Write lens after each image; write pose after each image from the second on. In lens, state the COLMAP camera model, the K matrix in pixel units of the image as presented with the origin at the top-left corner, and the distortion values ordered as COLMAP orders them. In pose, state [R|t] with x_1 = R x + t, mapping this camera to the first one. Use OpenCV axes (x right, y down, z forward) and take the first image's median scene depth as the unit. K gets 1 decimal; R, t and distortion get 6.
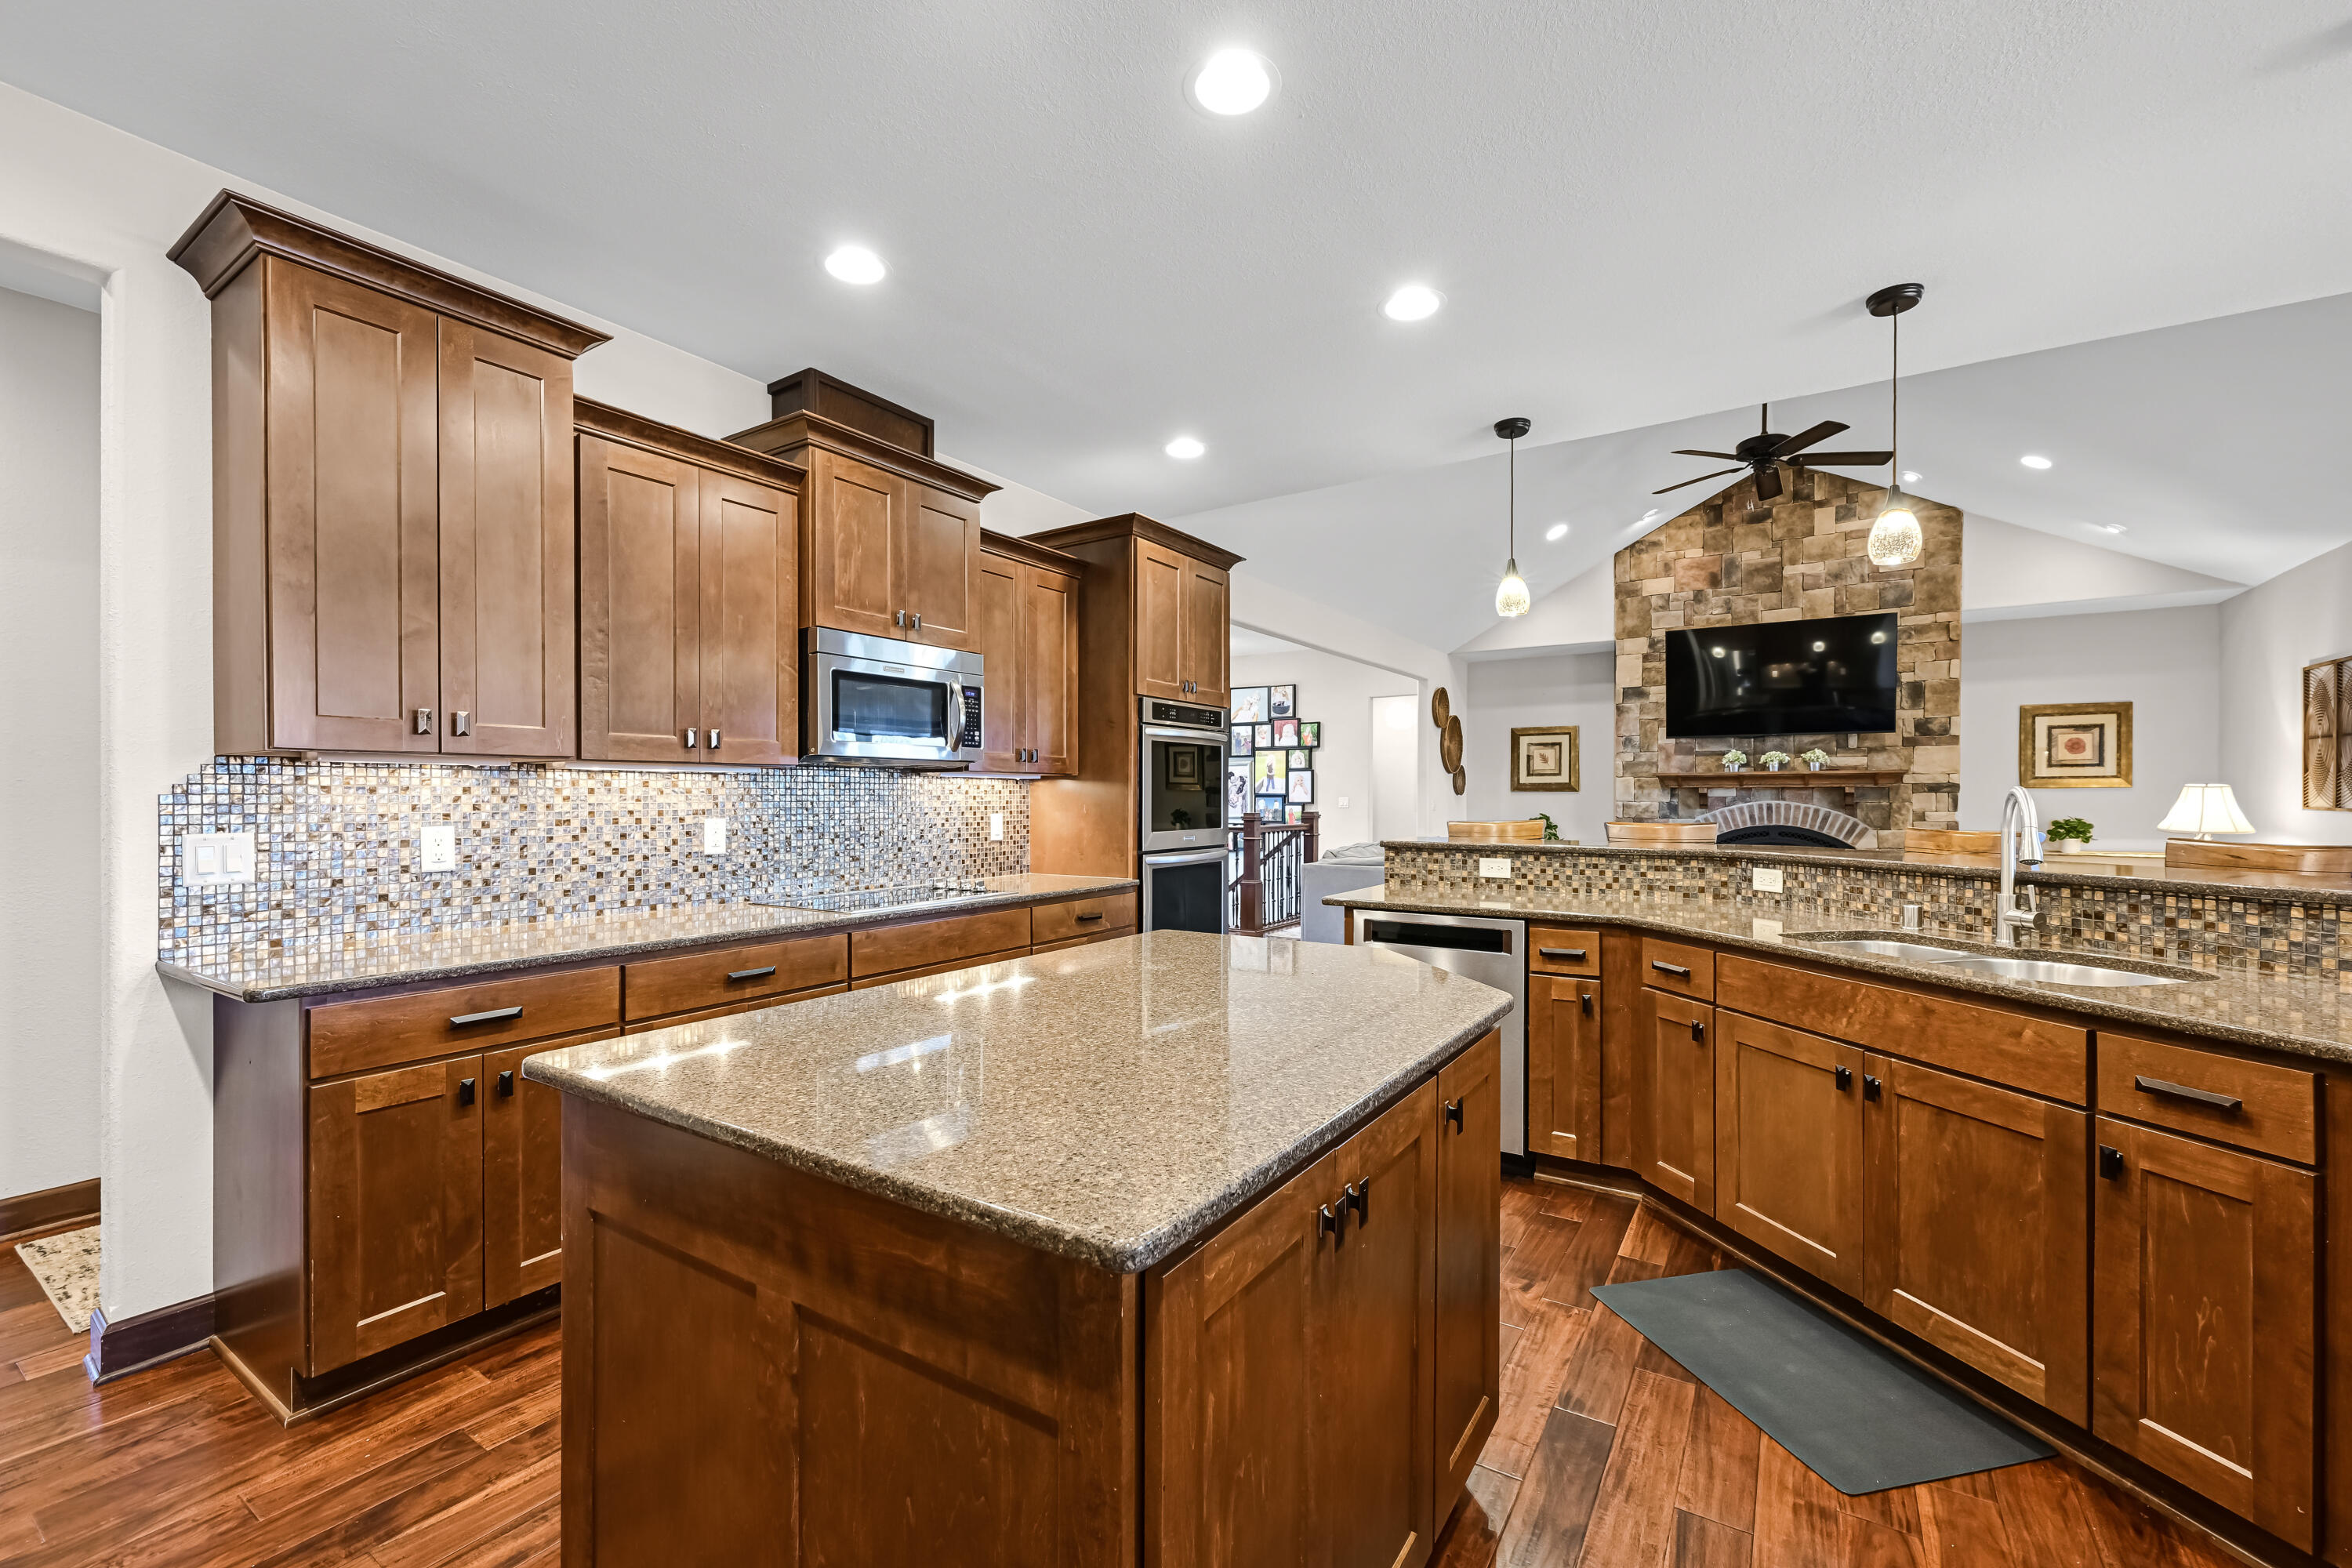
lens RADIAL K [[959.2, 0, 1178.1], [0, 959.2, 798.2], [0, 0, 1]] dist [0.003020, 0.000175]
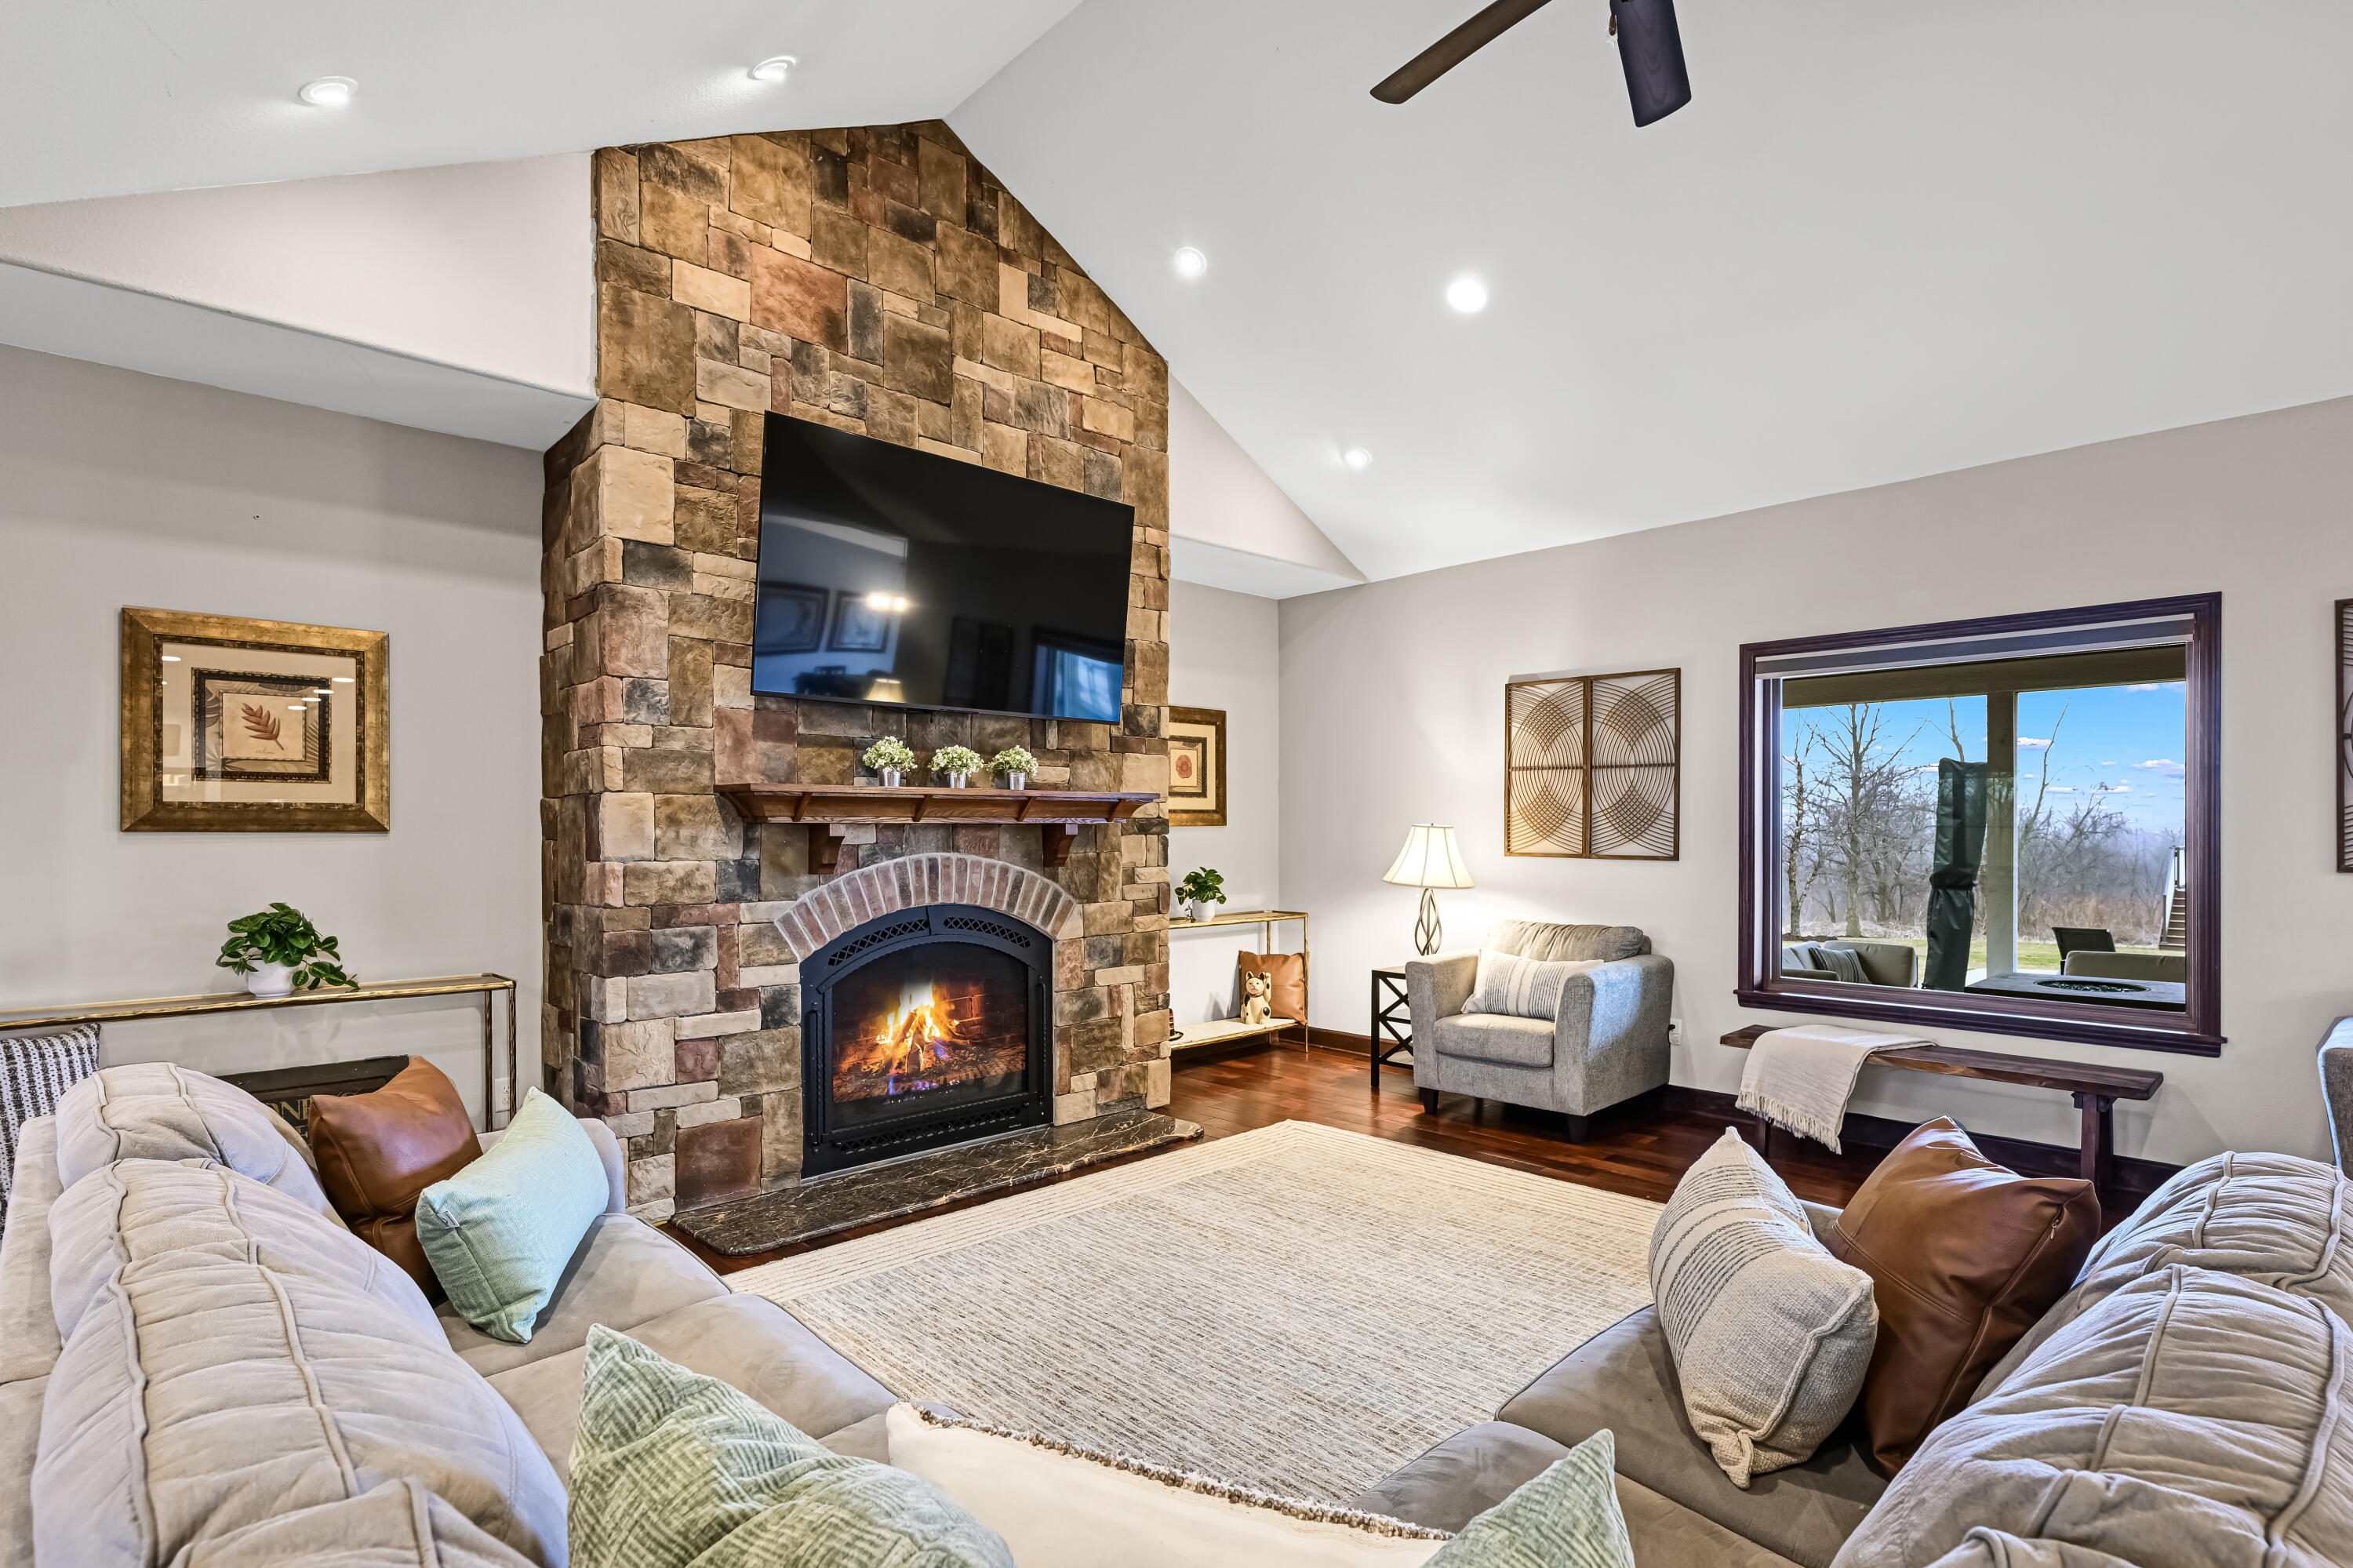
lens RADIAL K [[1137.8, 0, 1176.2], [0, 1137.8, 832.0], [0, 0, 1]] dist [0.000630, -0.000103]
pose [[0.234820, -0.003864, 0.972031, 0.111343], [0.000986, 0.999993, 0.003737, -0.009165], [-0.972038, 0.000081, 0.234822, 0.757676]]
